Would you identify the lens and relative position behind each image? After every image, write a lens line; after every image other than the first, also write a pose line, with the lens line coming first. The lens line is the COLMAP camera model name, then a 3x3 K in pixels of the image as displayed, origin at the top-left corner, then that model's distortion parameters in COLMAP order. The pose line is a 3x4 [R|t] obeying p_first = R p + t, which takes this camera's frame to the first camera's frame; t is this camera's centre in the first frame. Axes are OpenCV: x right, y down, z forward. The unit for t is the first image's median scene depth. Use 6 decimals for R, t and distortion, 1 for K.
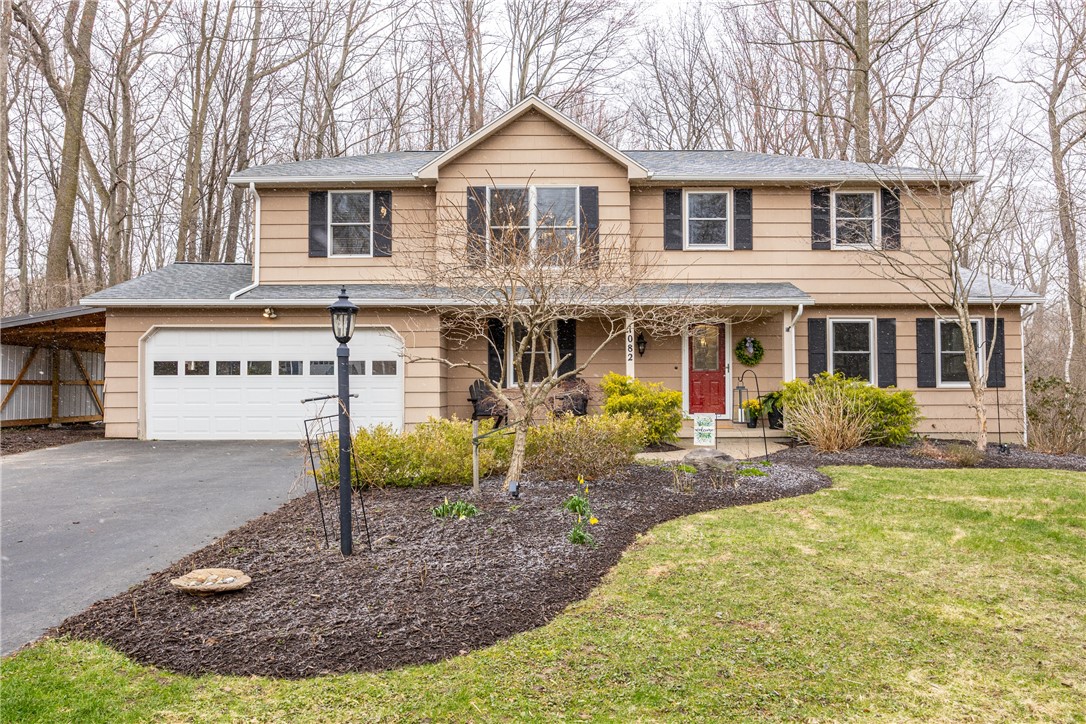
lens RADIAL K [[757.5, 0, 541.9], [0, 757.5, 357.9], [0, 0, 1]] dist [0.013565, -0.004765]
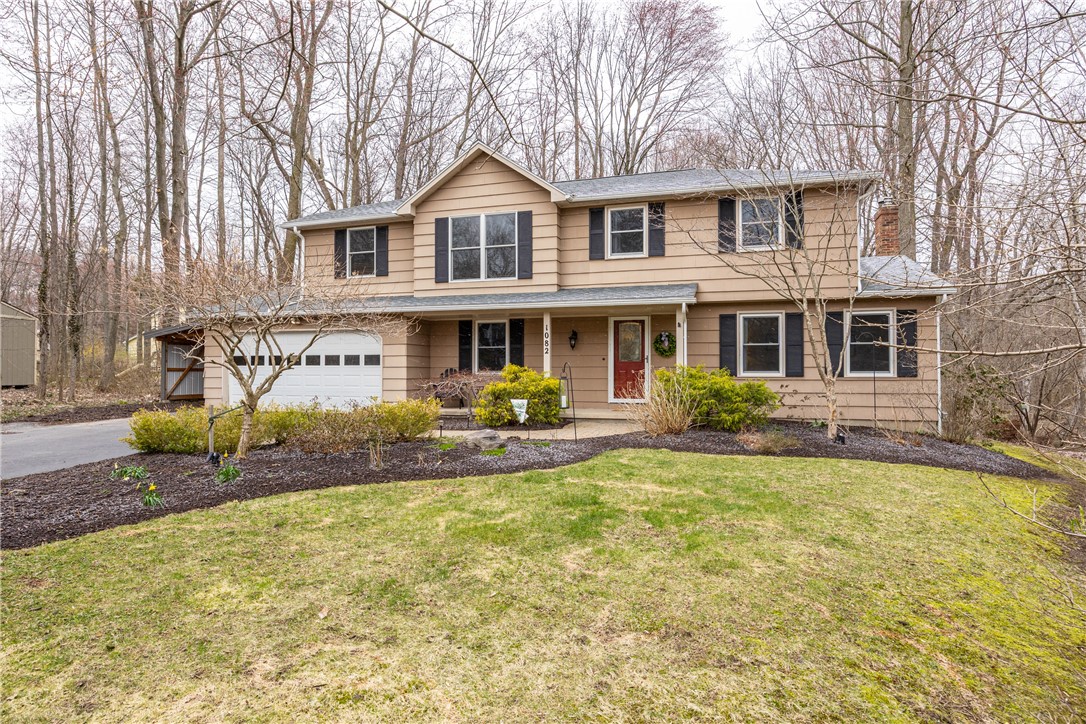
lens RADIAL K [[635.7, 0, 535.9], [0, 635.7, 364.1], [0, 0, 1]] dist [0.003572, 0.001032]
pose [[0.950522, -0.000820, -0.310655, 0.390964], [0.007521, 0.999764, 0.020373, -0.000286], [0.310566, -0.021701, 0.950304, 0.024477]]
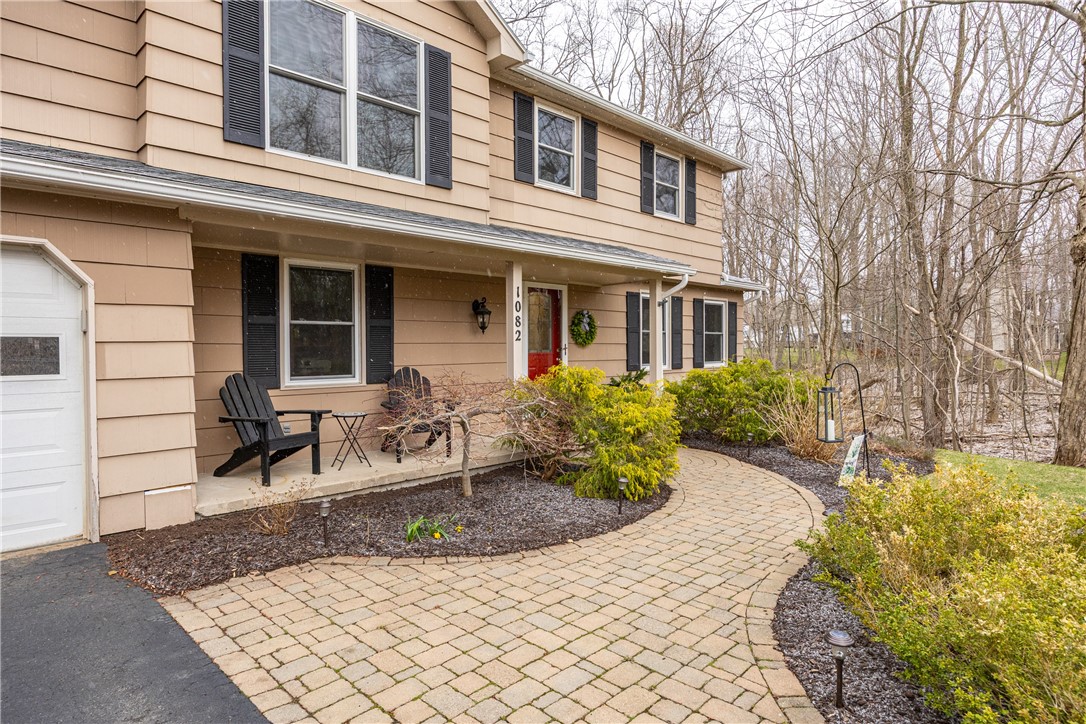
lens RADIAL K [[635.7, 0, 549.9], [0, 635.7, 357.1], [0, 0, 1]] dist [0.003572, 0.001032]
pose [[0.691244, -0.013872, 0.722488, -0.239838], [-0.022432, 0.998922, 0.040641, -0.004842], [-0.722273, -0.044299, 0.690188, 0.568438]]
